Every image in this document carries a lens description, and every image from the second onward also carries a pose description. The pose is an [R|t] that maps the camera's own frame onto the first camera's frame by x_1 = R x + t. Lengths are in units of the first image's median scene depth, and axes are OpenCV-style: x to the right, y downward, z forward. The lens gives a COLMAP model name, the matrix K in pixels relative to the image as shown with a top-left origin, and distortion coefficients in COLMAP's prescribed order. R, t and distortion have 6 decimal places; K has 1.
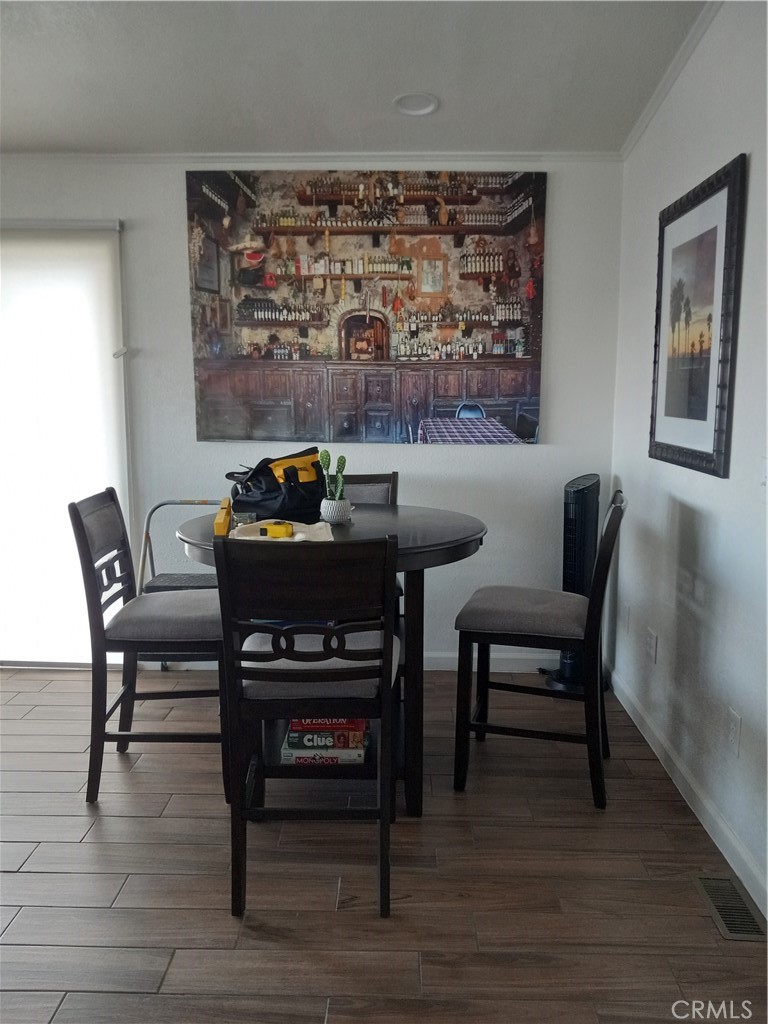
lens RADIAL K [[823.8, 0, 430.9], [0, 823.8, 506.4], [0, 0, 1]] dist [0.049156, -0.078586]
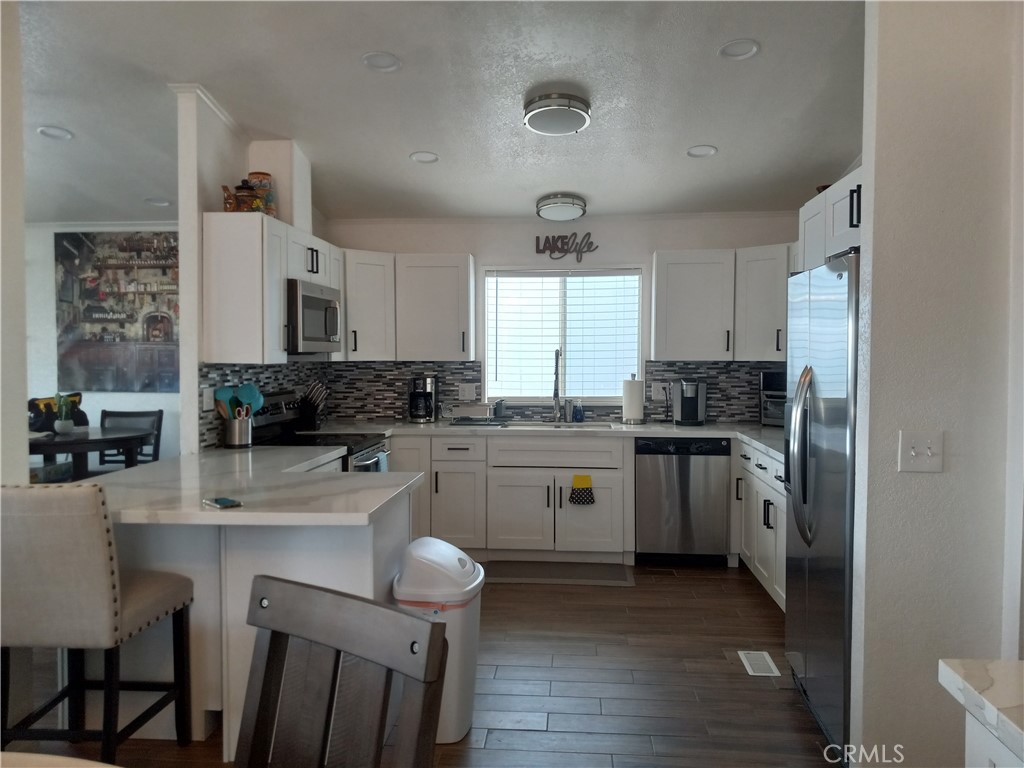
lens RADIAL K [[823.8, 0, 528.9], [0, 823.8, 374.1], [0, 0, 1]] dist [0.049156, -0.078586]
pose [[0.999495, -0.005890, -0.031223, 0.717616], [0.002402, 0.993861, -0.110613, 0.071444], [0.031682, 0.110482, 0.993373, -0.616286]]
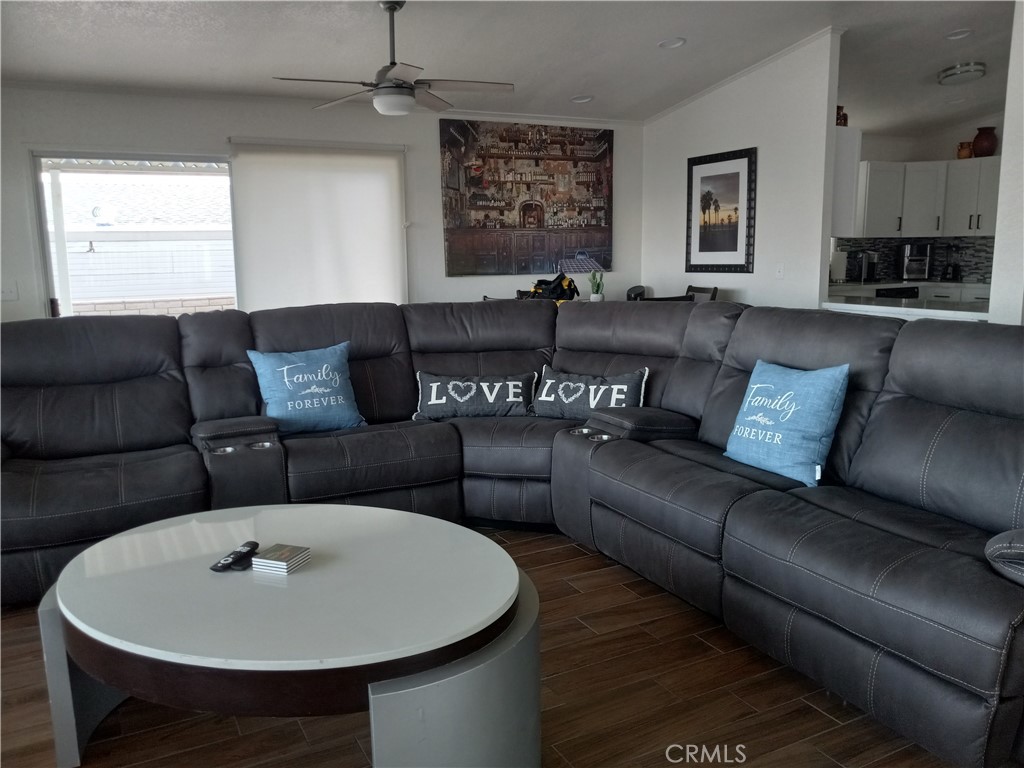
lens RADIAL K [[823.8, 0, 511.2], [0, 823.8, 416.7], [0, 0, 1]] dist [0.049156, -0.078586]
pose [[0.868063, -0.118373, 0.482135, -1.067890], [0.094819, 0.992812, 0.073036, 0.100801], [-0.487315, -0.017685, 0.873047, -0.590903]]
